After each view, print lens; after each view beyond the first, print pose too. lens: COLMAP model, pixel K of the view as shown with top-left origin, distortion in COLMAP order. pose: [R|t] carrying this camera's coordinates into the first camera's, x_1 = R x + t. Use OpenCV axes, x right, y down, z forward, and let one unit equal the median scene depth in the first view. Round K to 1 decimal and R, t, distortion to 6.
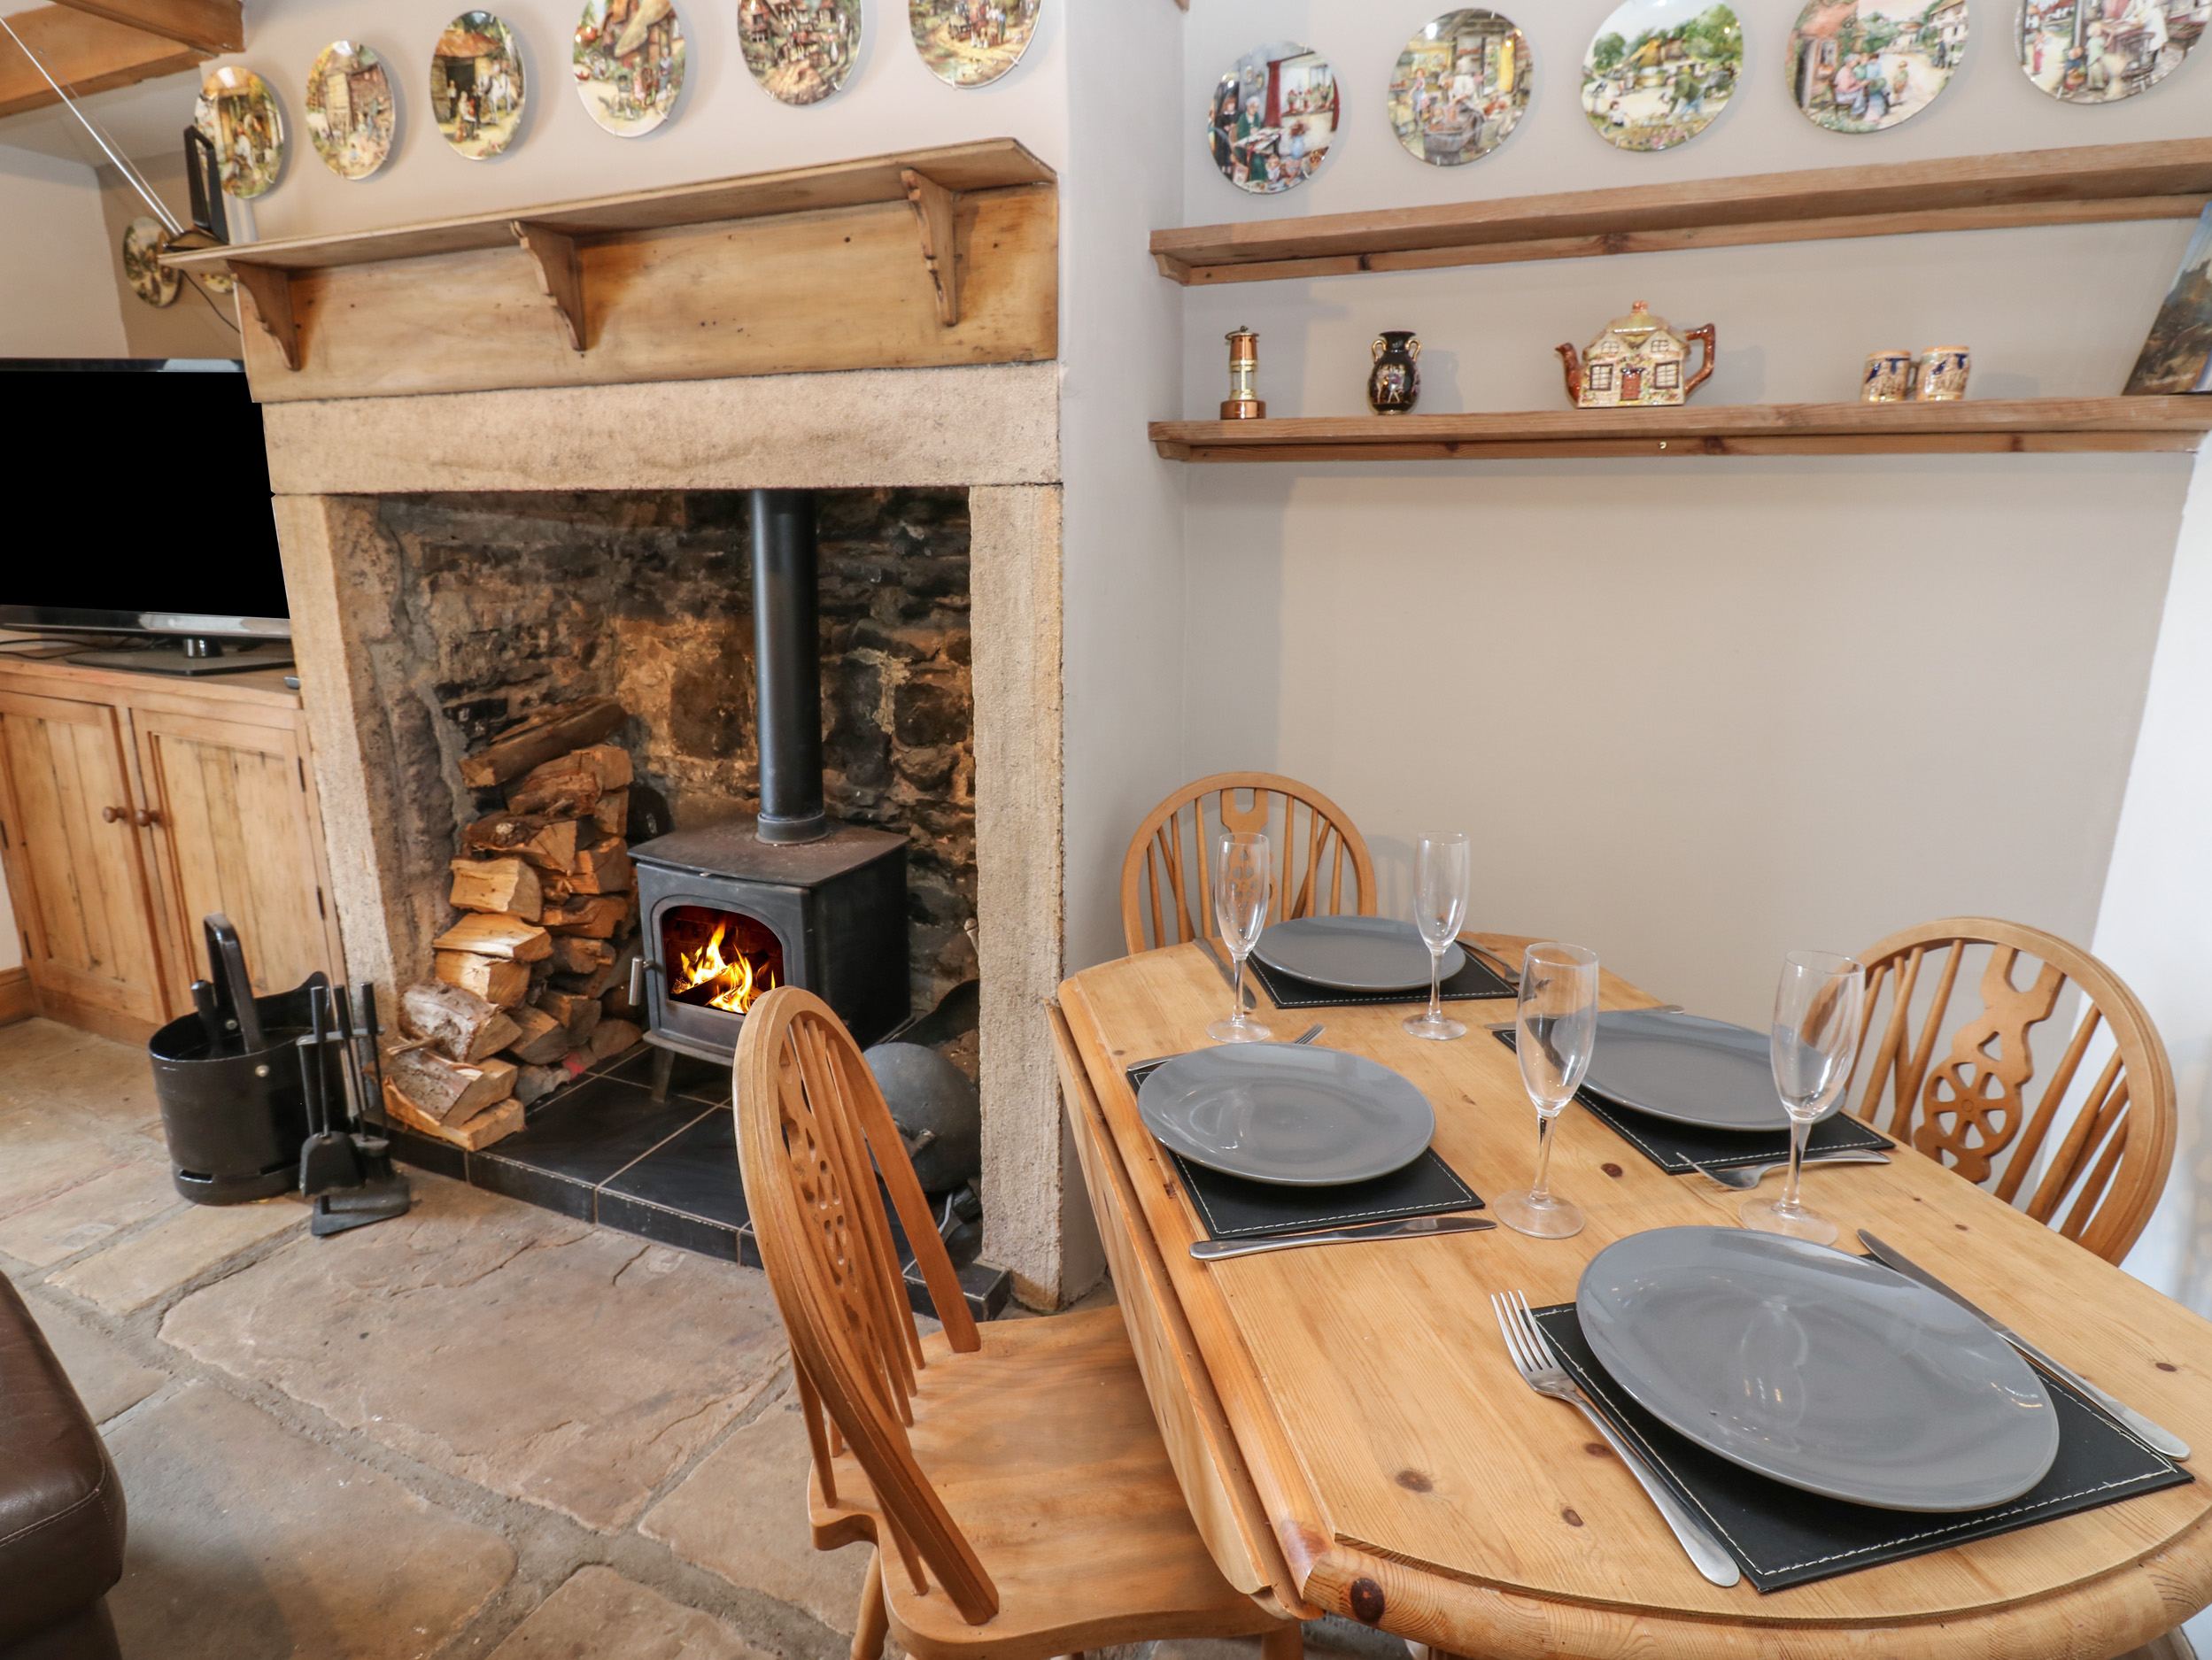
lens RADIAL K [[1179.2, 0, 1109.7], [0, 1179.2, 812.7], [0, 0, 1]] dist [0.003563, -0.015024]
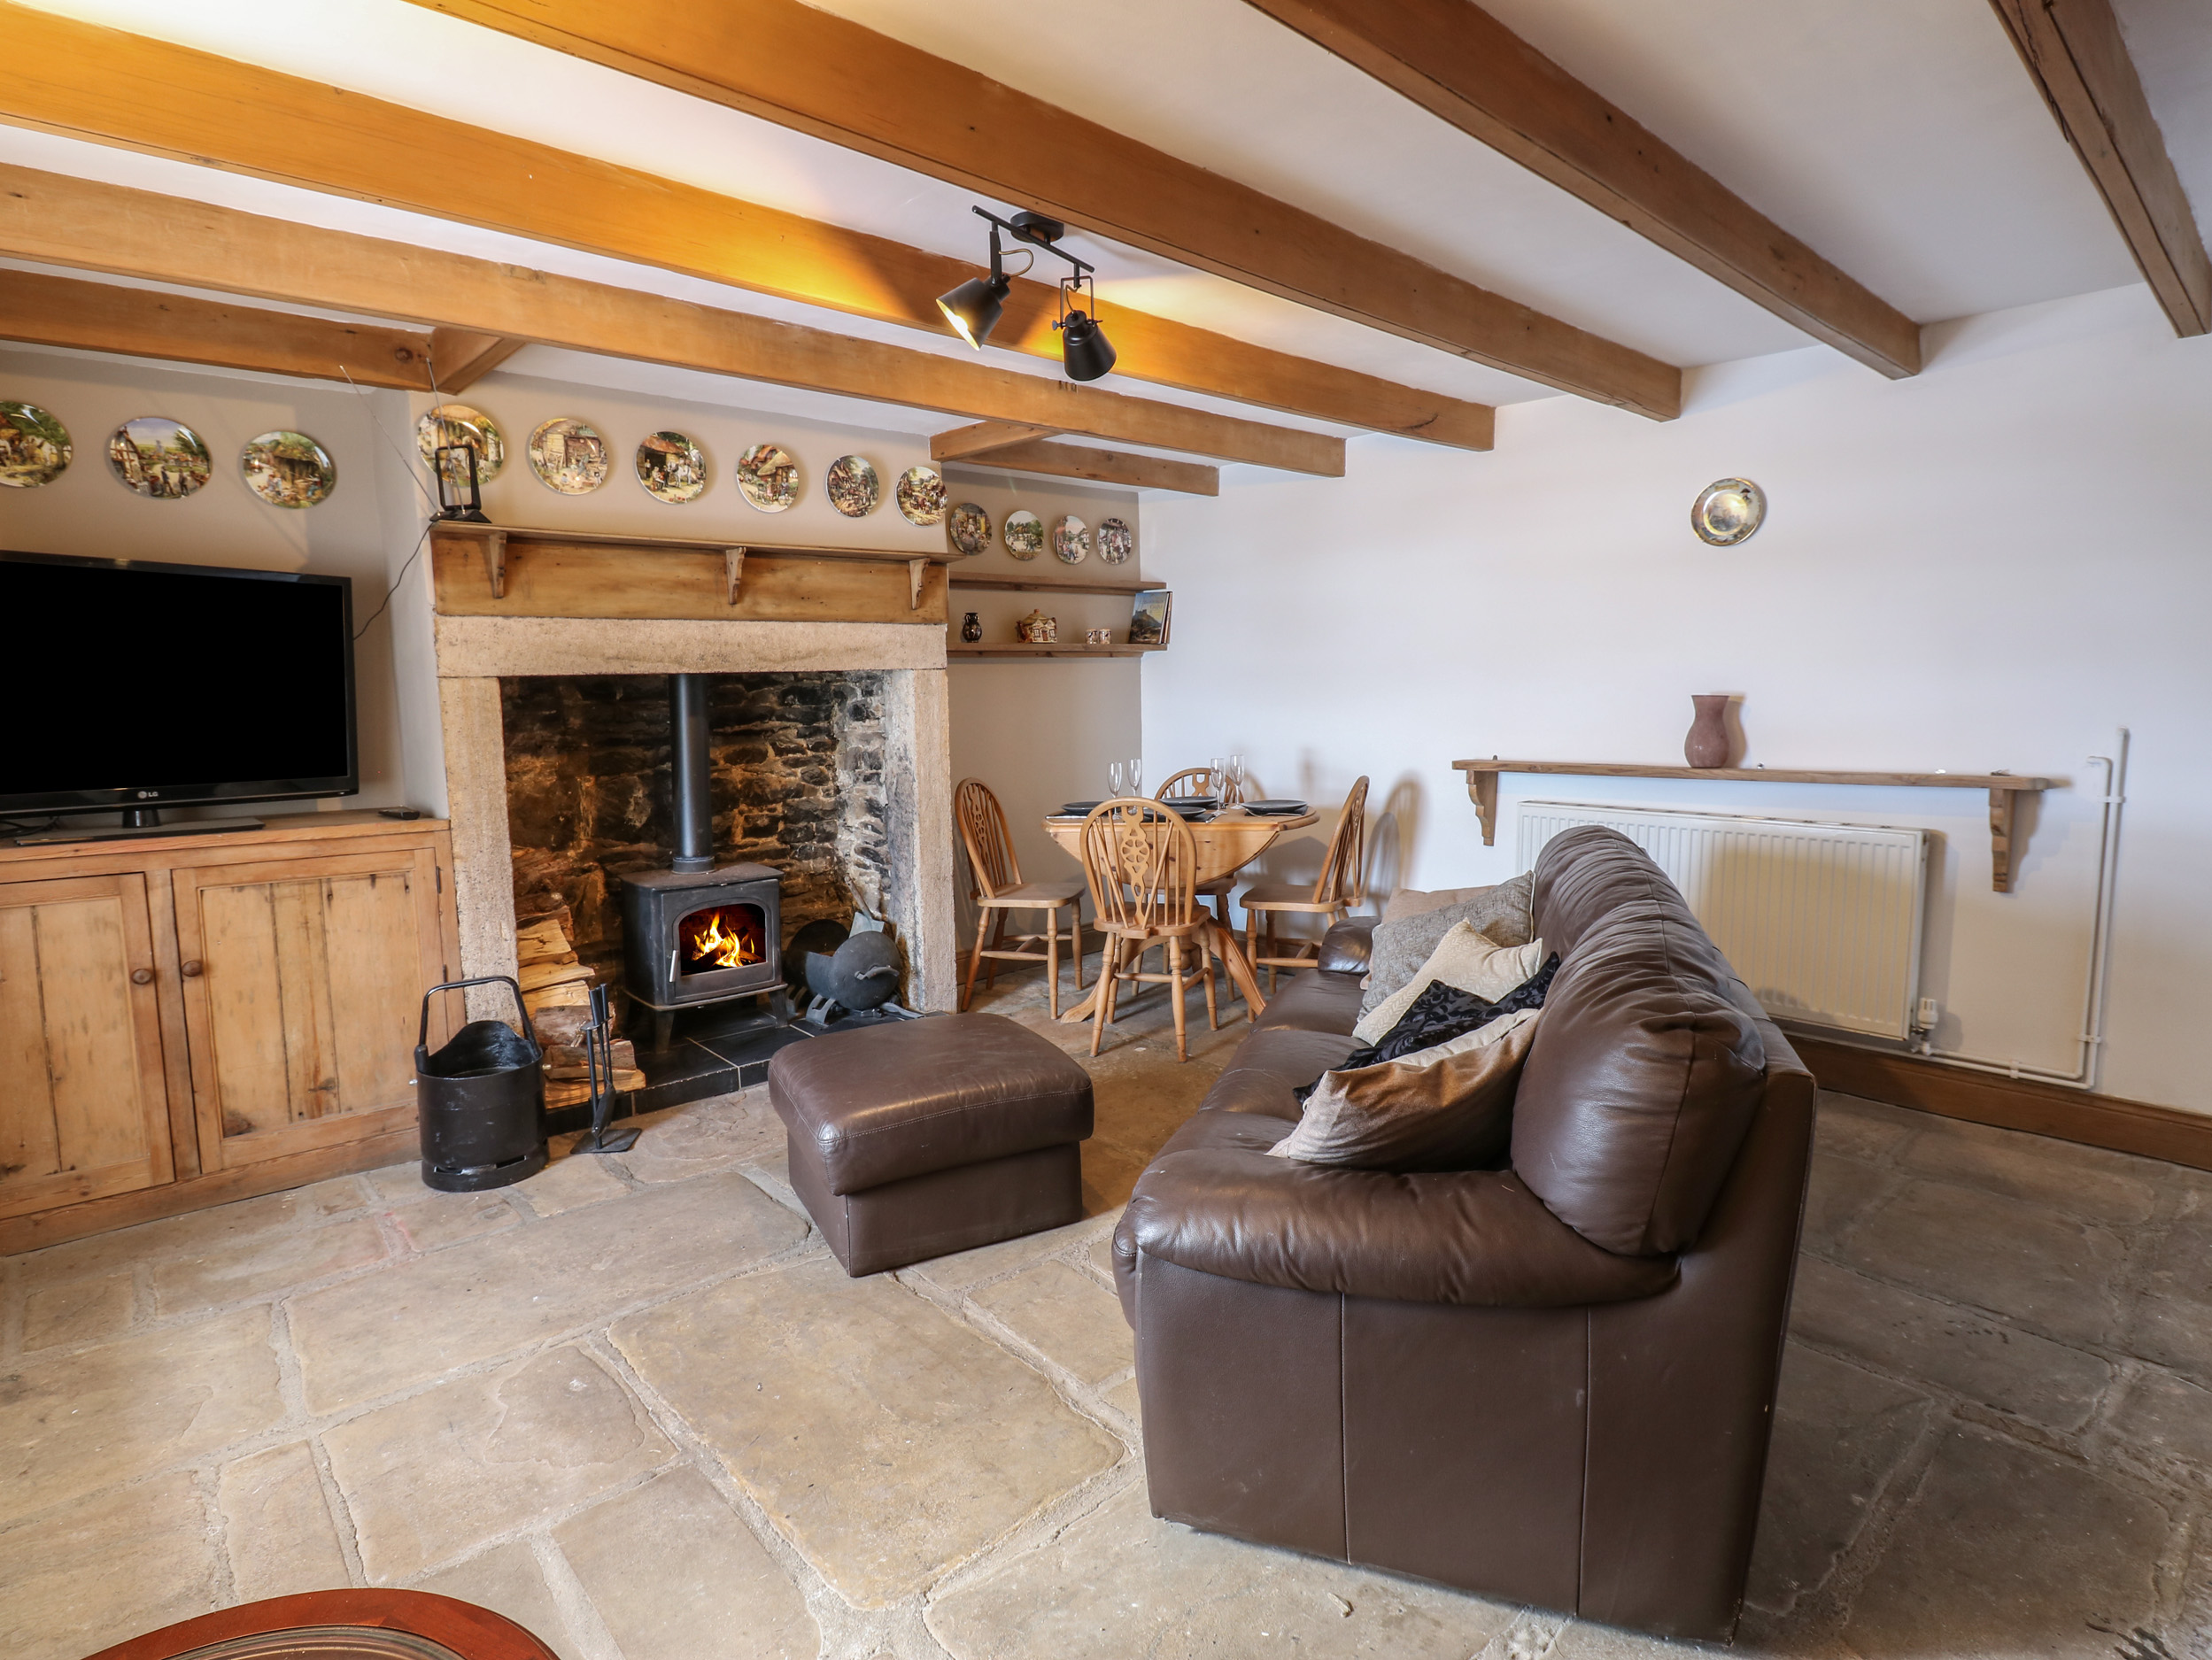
lens RADIAL K [[1179.2, 0, 1109.7], [0, 1179.2, 812.7], [0, 0, 1]] dist [0.003563, -0.015024]
pose [[0.427697, -0.116795, 0.896345, -1.995422], [0.233959, 0.972130, 0.015034, 0.067171], [-0.873120, 0.203278, 0.443102, -0.360541]]
